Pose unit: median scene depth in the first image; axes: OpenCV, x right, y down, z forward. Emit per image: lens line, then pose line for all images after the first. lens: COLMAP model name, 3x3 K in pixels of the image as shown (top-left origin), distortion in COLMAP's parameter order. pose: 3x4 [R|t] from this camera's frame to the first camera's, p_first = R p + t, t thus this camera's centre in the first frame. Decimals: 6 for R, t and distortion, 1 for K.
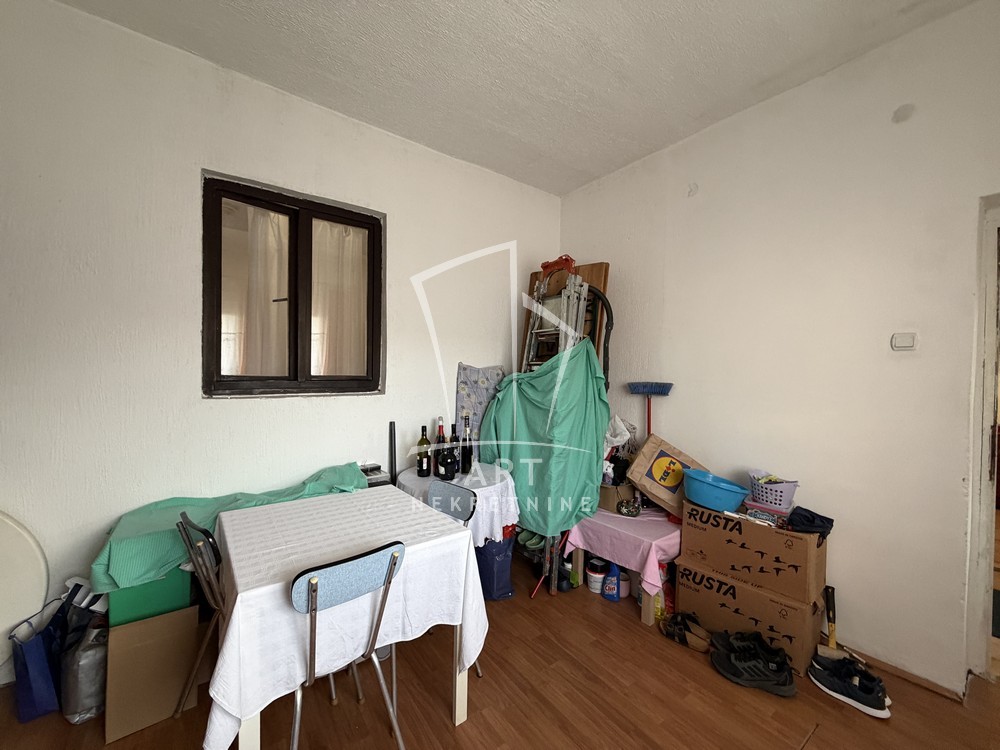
lens RADIAL K [[399.1, 0, 495.8], [0, 399.1, 376.9], [0, 0, 1]] dist [0.000557, 0.000256]
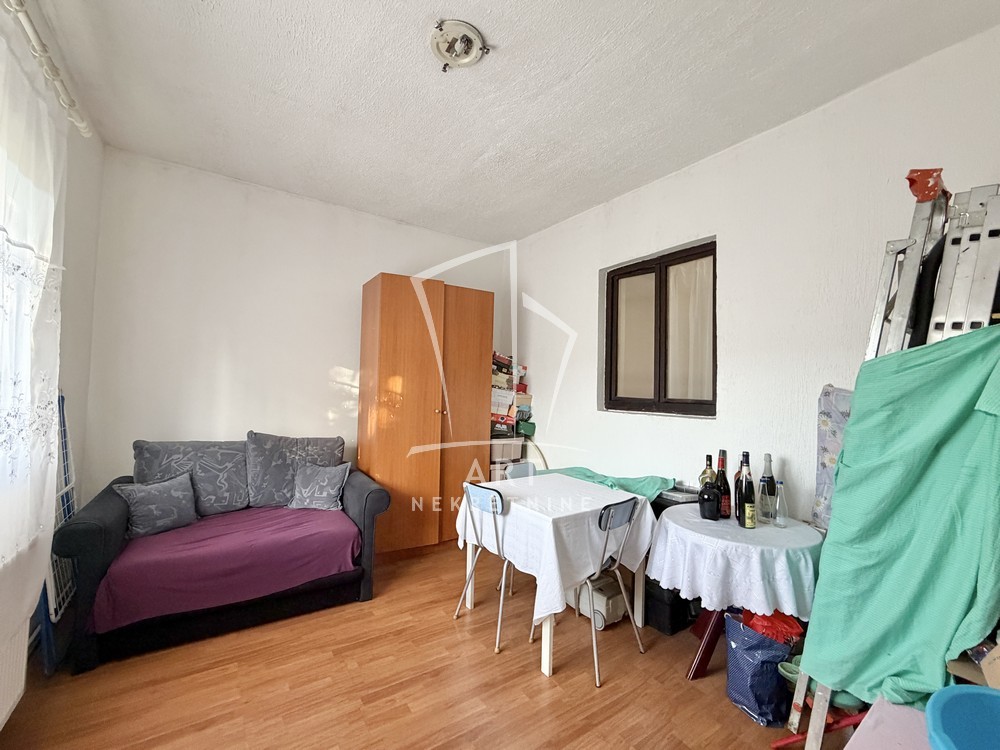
lens RADIAL K [[399.1, 0, 495.8], [0, 399.1, 376.9], [0, 0, 1]] dist [0.000557, 0.000256]
pose [[-0.019001, -0.041106, -0.998974, 0.778867], [-0.038542, 0.998442, -0.040351, 0.000705], [0.999076, 0.037736, -0.020556, 0.546715]]
